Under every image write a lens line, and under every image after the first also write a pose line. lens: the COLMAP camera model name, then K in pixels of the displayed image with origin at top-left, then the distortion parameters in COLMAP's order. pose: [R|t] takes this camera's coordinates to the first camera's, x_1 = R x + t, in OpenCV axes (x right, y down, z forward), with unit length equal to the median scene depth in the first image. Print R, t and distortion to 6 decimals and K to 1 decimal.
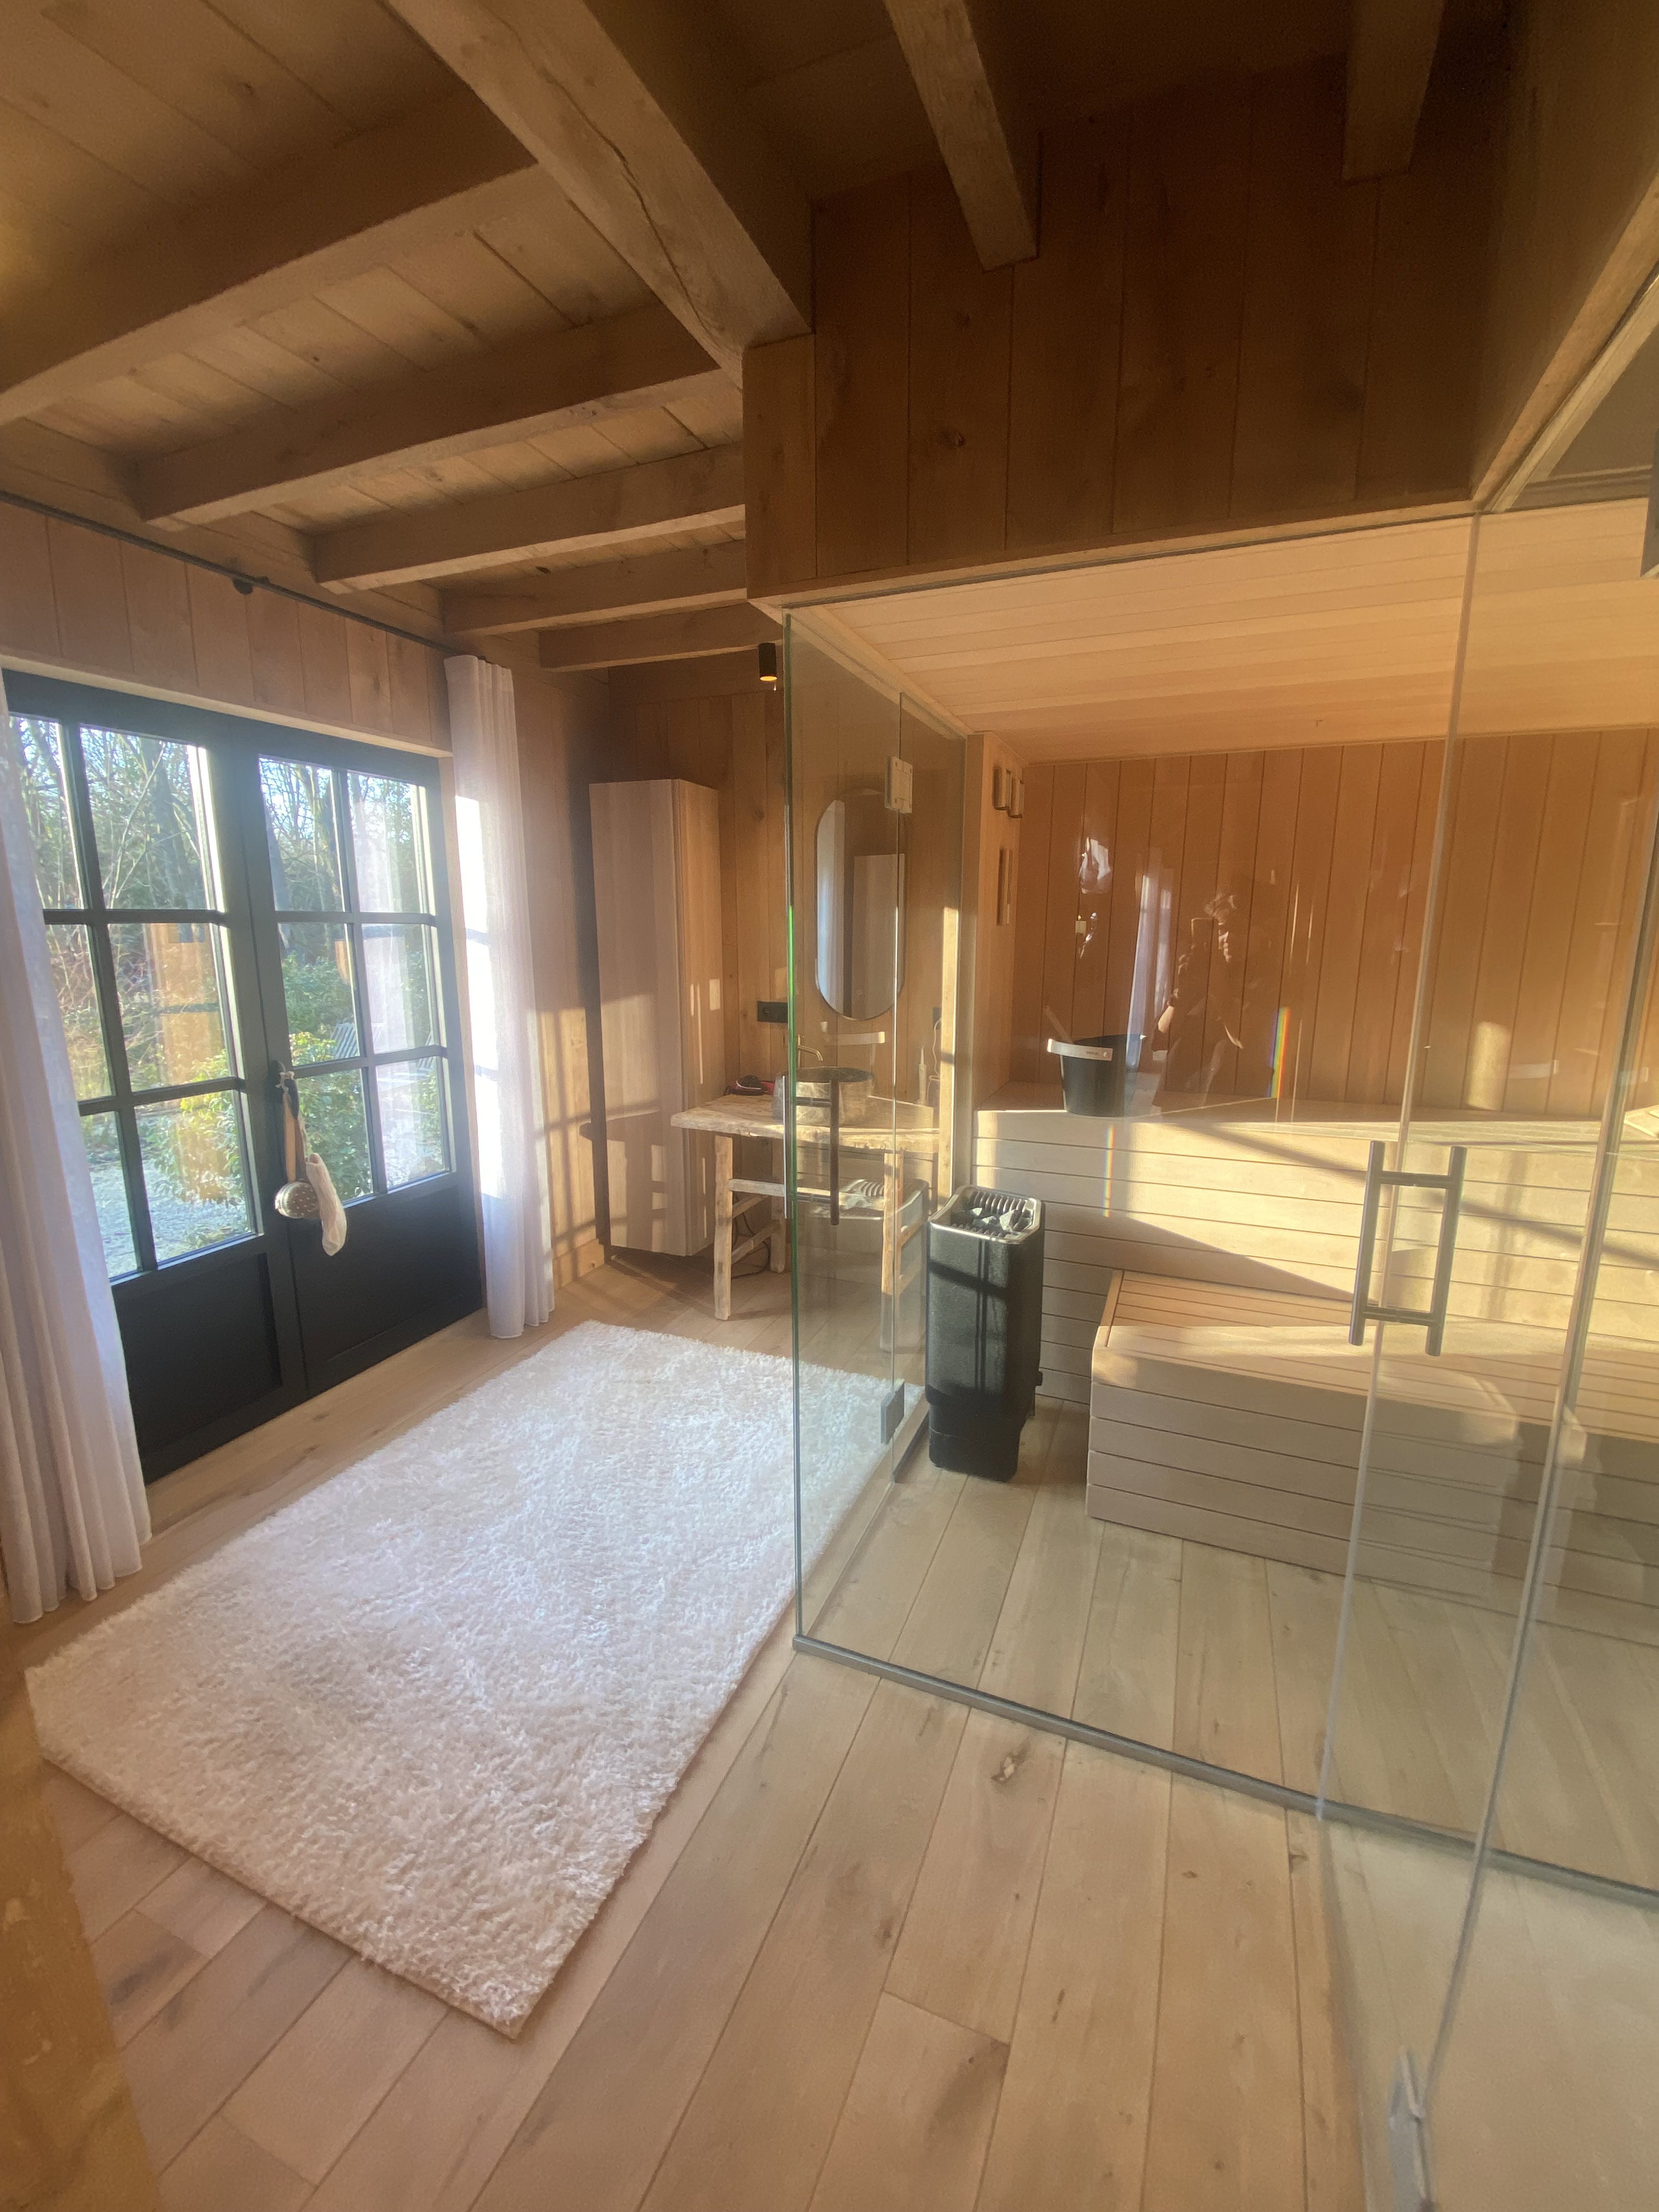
lens RADIAL K [[900.2, 0, 848.9], [0, 900.2, 1094.2], [0, 0, 1]] dist [0.001712, -0.000414]
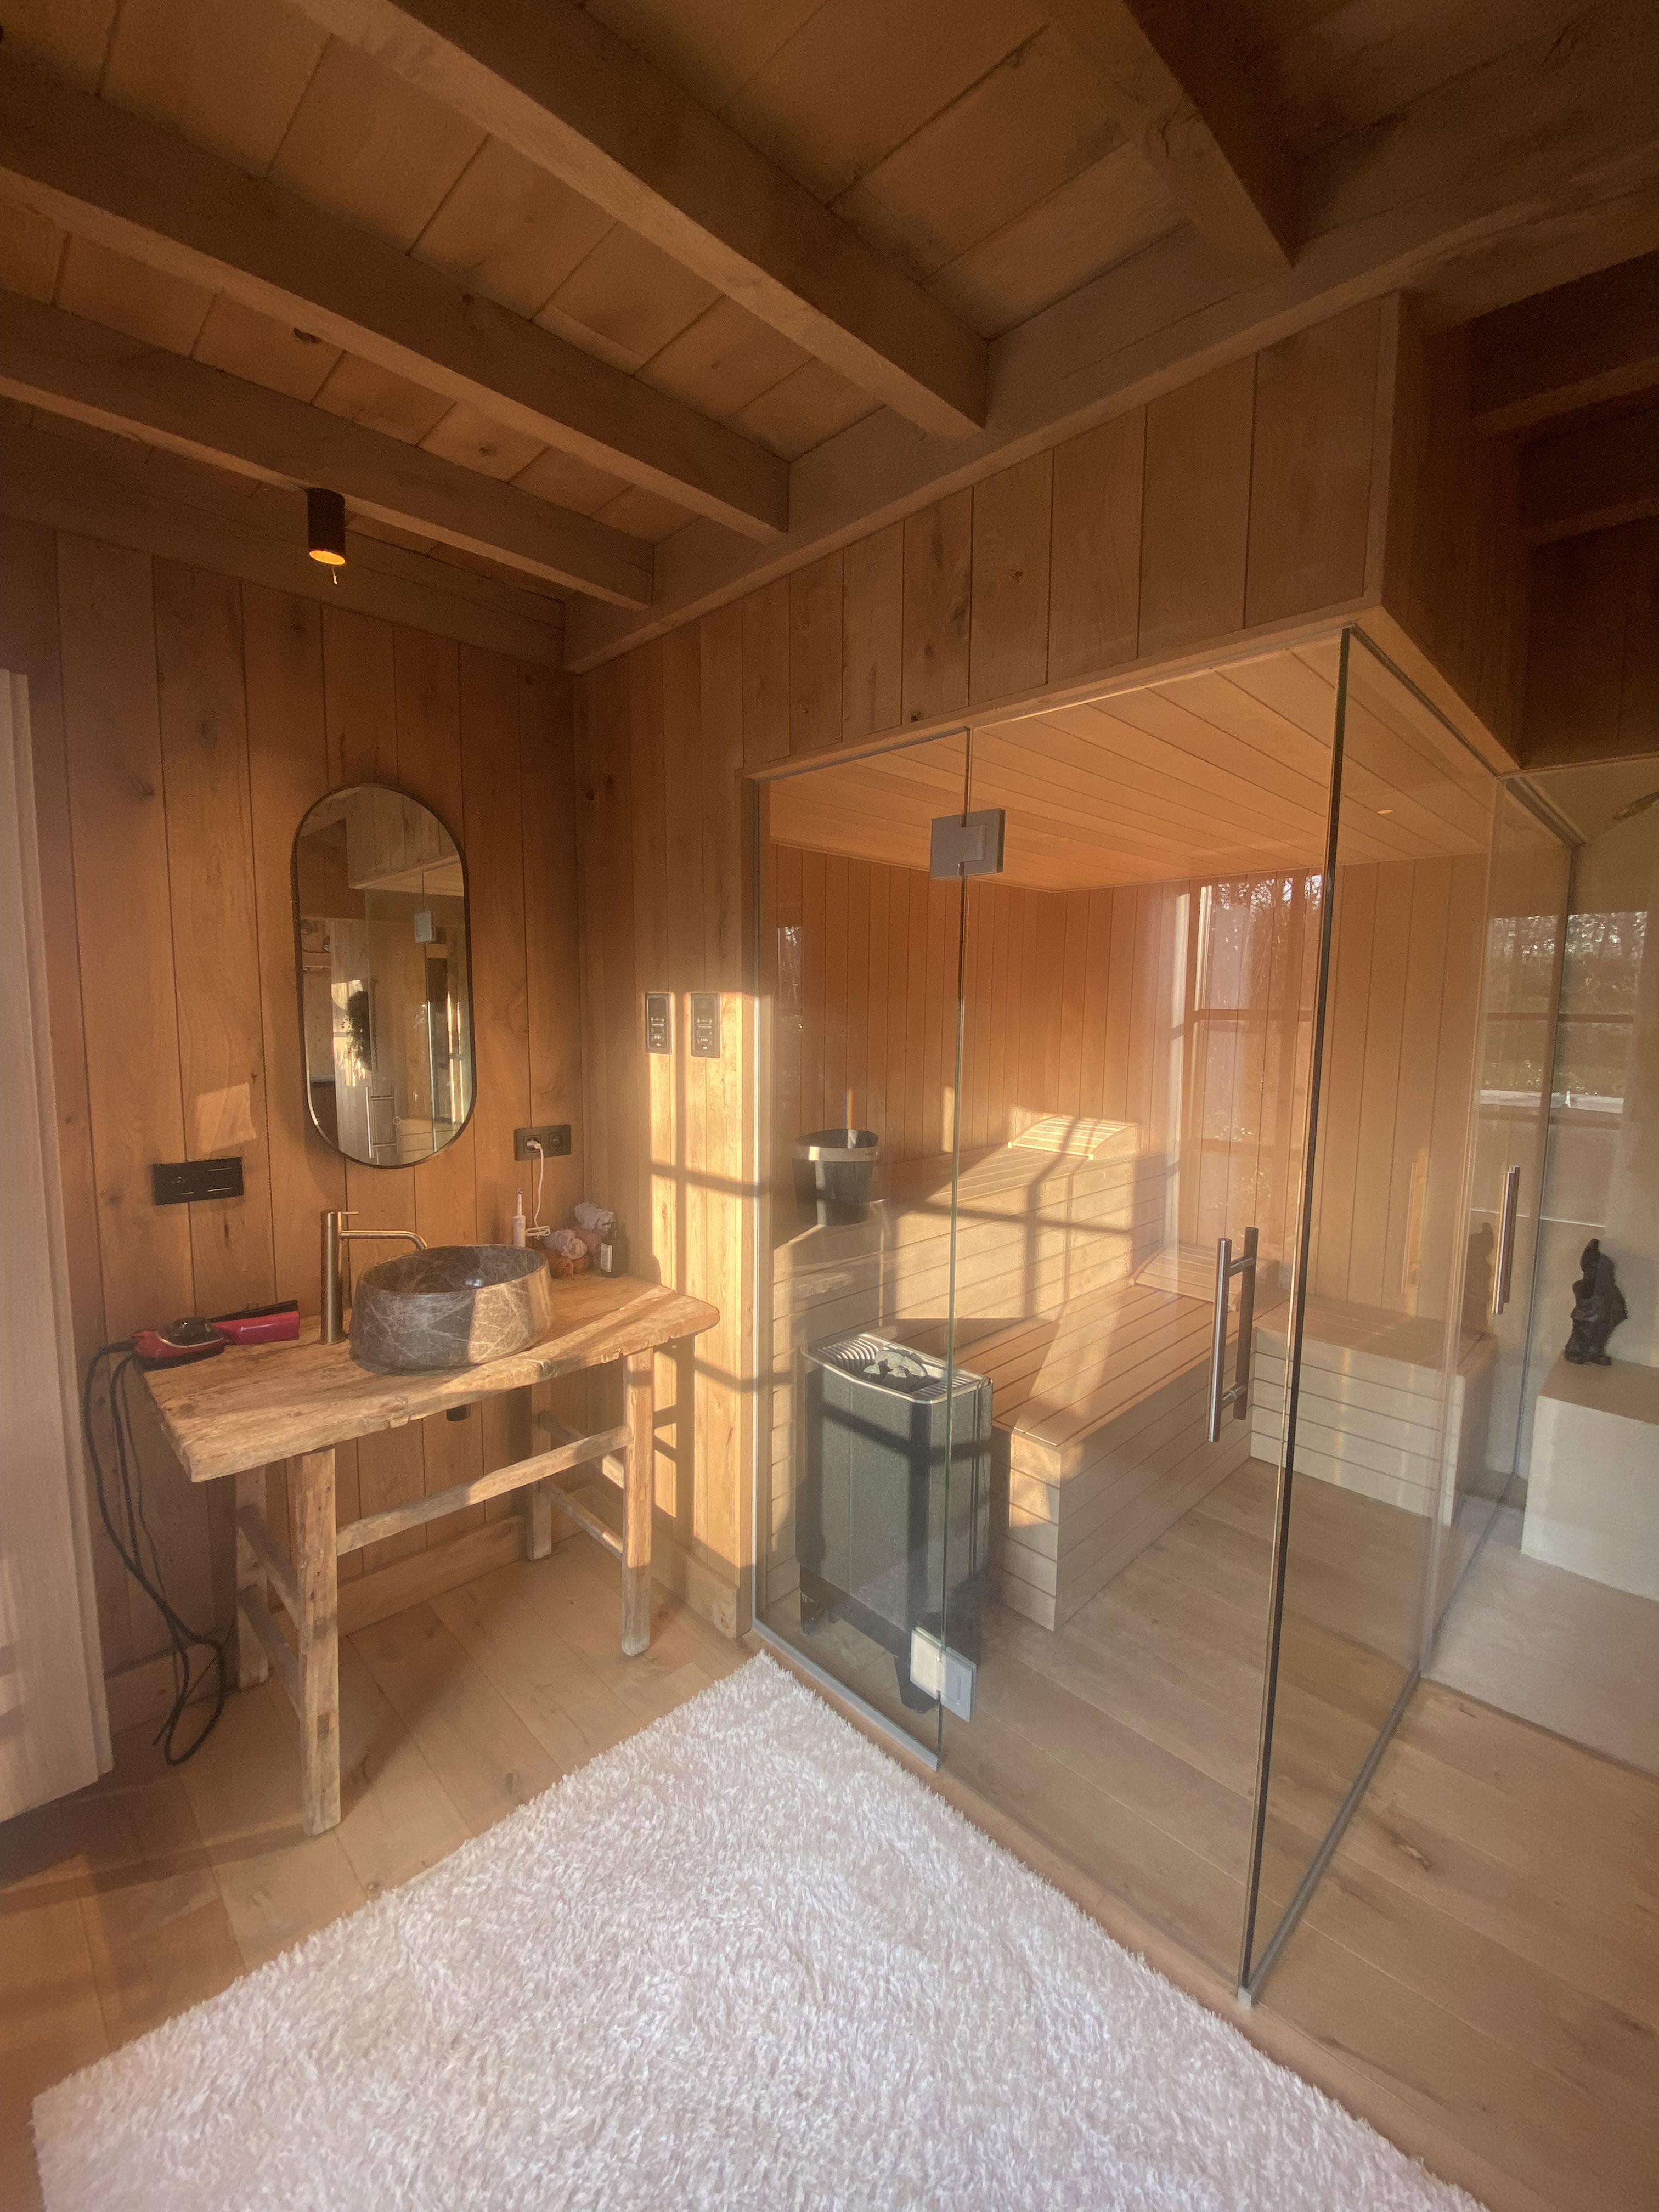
lens RADIAL K [[900.2, 0, 841.7], [0, 900.2, 1115.1], [0, 0, 1]] dist [0.001712, -0.000414]
pose [[0.380862, -0.112097, 0.917812, -0.467946], [0.157427, 0.985992, 0.055097, -0.114764], [-0.911132, 0.123503, 0.393174, 0.563541]]
